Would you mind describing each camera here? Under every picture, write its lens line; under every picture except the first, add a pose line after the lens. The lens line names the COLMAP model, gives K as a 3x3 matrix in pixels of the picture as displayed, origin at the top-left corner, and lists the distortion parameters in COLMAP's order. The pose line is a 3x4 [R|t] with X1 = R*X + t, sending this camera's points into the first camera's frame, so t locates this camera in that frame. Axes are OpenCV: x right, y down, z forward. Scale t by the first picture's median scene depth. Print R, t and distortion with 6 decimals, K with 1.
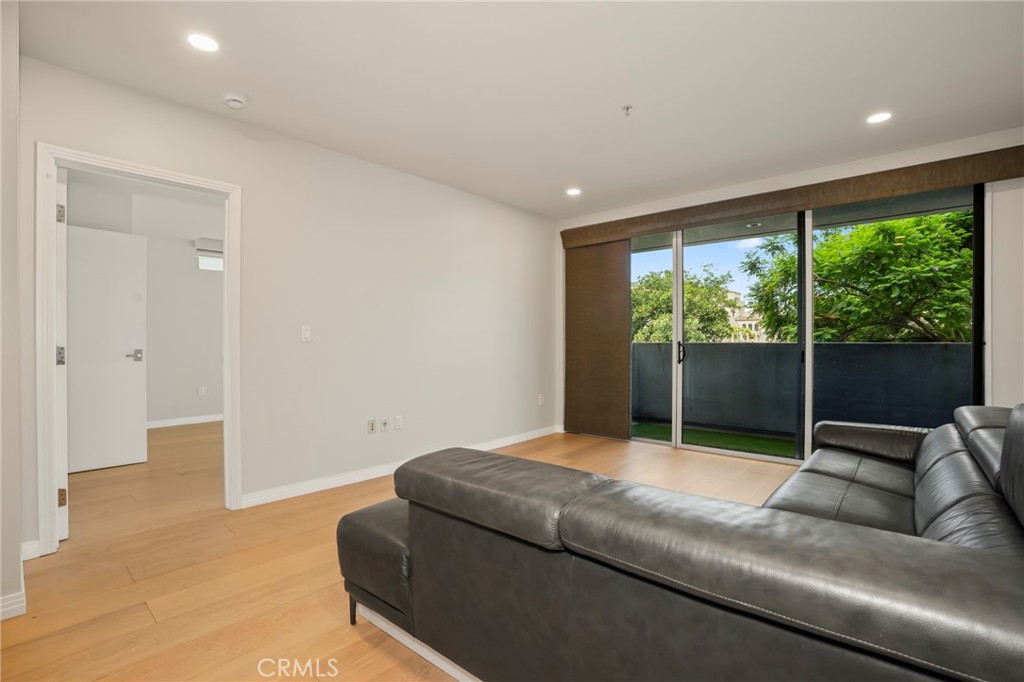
lens RADIAL K [[475.8, 0, 515.9], [0, 475.8, 343.9], [0, 0, 1]] dist [-0.049488, 0.017433]
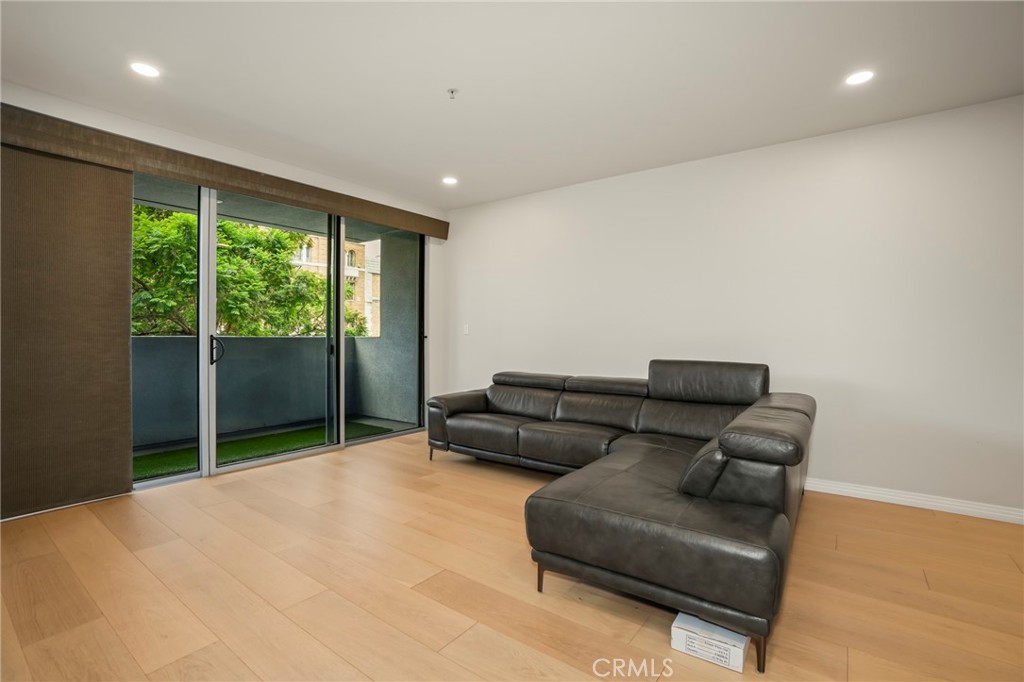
lens RADIAL K [[475.8, 0, 509.6], [0, 475.8, 339.5], [0, 0, 1]] dist [-0.049488, 0.017433]
pose [[-0.079400, -0.007599, 0.996814, -0.442129], [0.003256, 0.999964, 0.007883, -0.002254], [-0.996838, 0.003872, -0.079372, 0.581701]]
